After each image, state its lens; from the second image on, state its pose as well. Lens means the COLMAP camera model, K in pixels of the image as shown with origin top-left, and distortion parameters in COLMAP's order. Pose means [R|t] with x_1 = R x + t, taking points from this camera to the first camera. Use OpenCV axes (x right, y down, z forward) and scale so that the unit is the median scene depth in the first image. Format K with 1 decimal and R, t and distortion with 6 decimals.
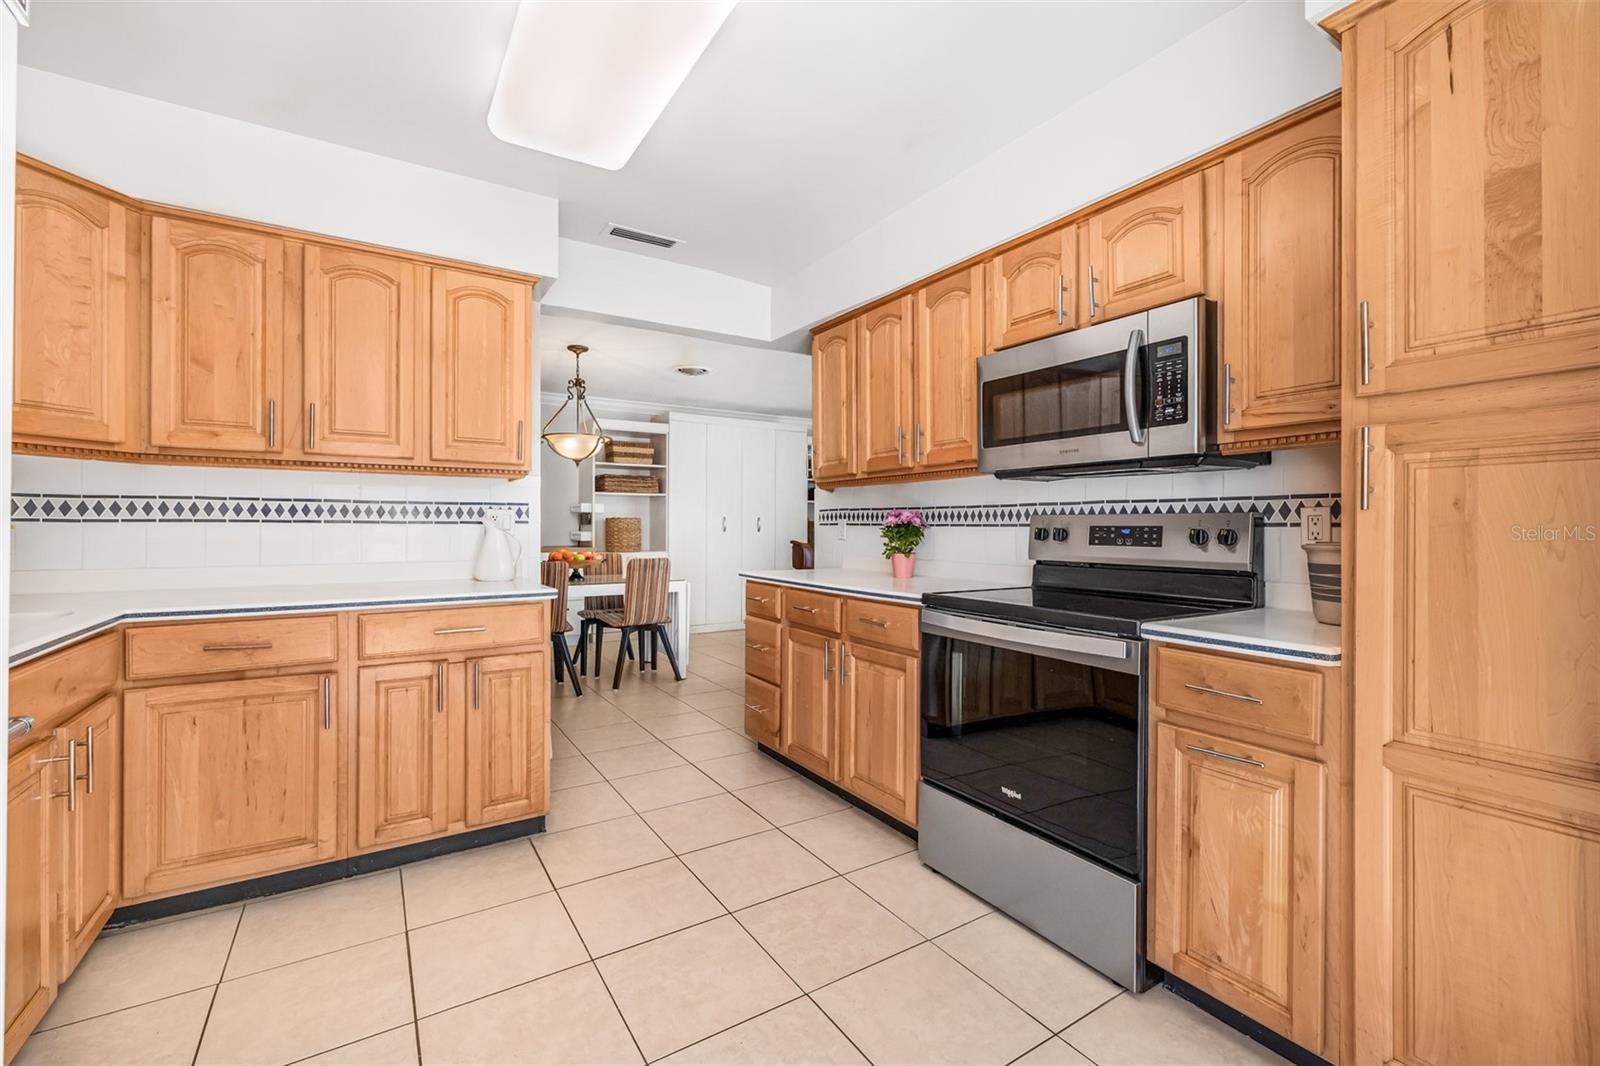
lens RADIAL K [[677.6, 0, 801.6], [0, 677.6, 531.8], [0, 0, 1]] dist [0.001749, 0.001218]
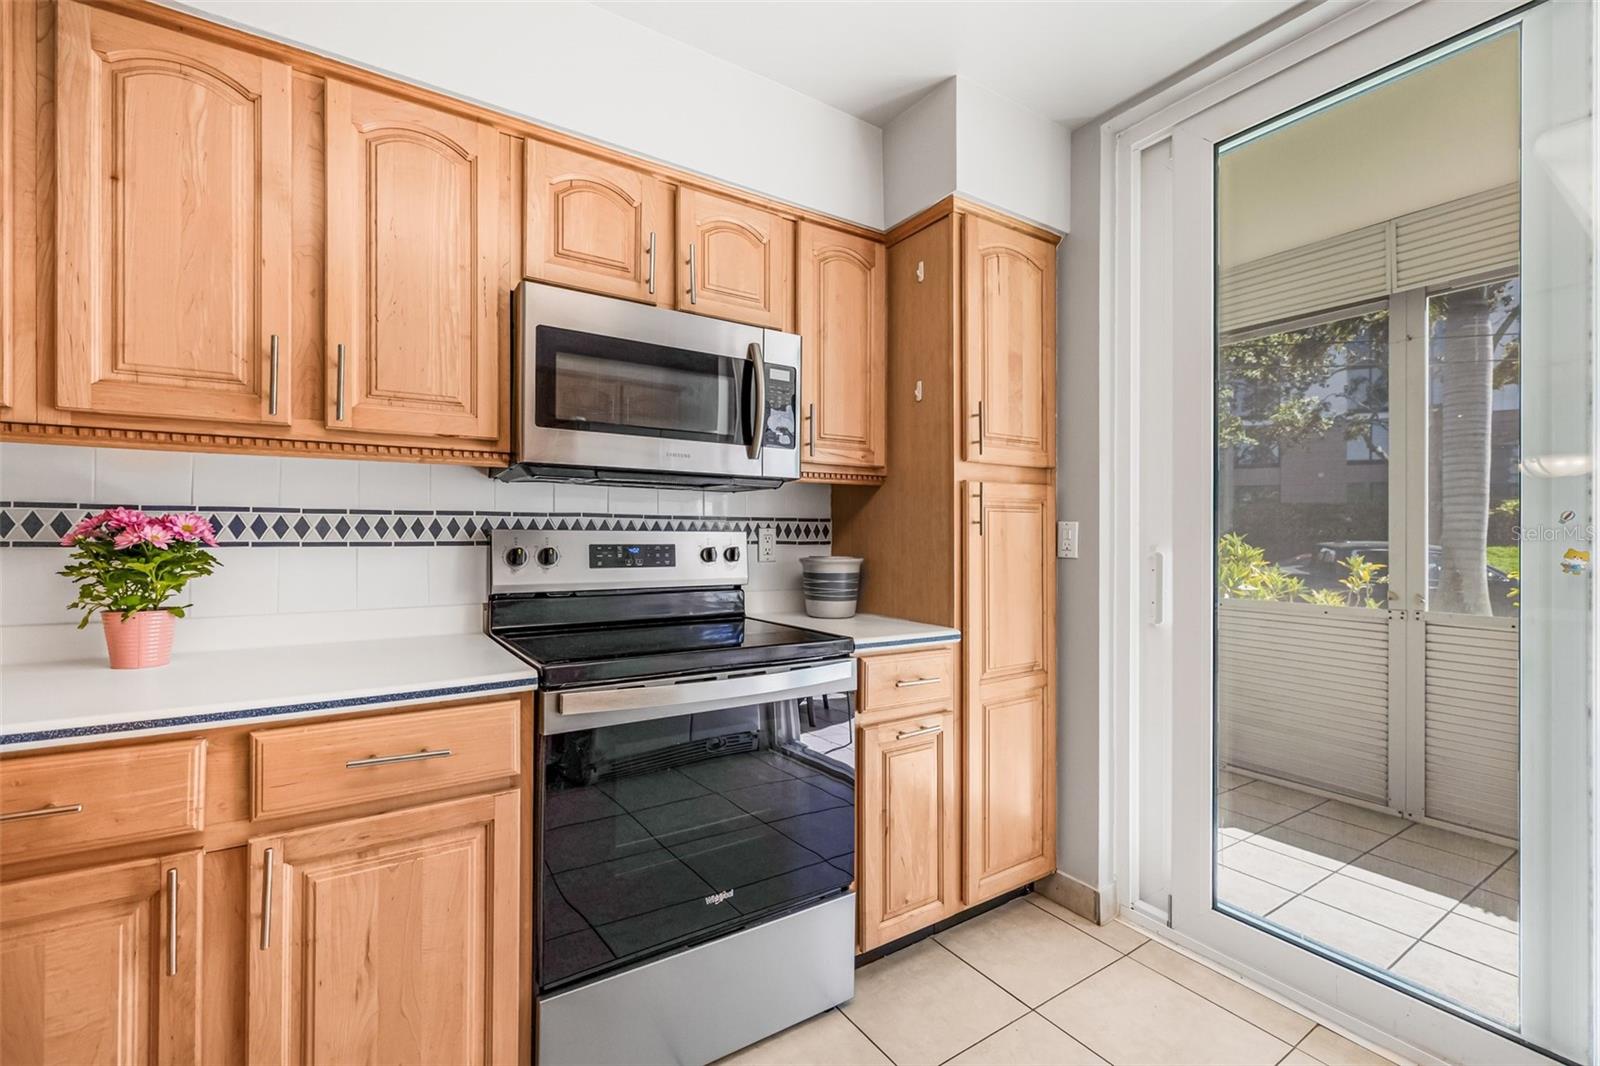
lens RADIAL K [[677.6, 0, 804.4], [0, 677.6, 534.1], [0, 0, 1]] dist [0.001749, 0.001218]
pose [[-0.020041, 0.009551, 0.999754, -0.370247], [0.010607, 0.999900, -0.009340, -0.010375], [-0.999743, 0.010417, -0.020140, 0.745435]]
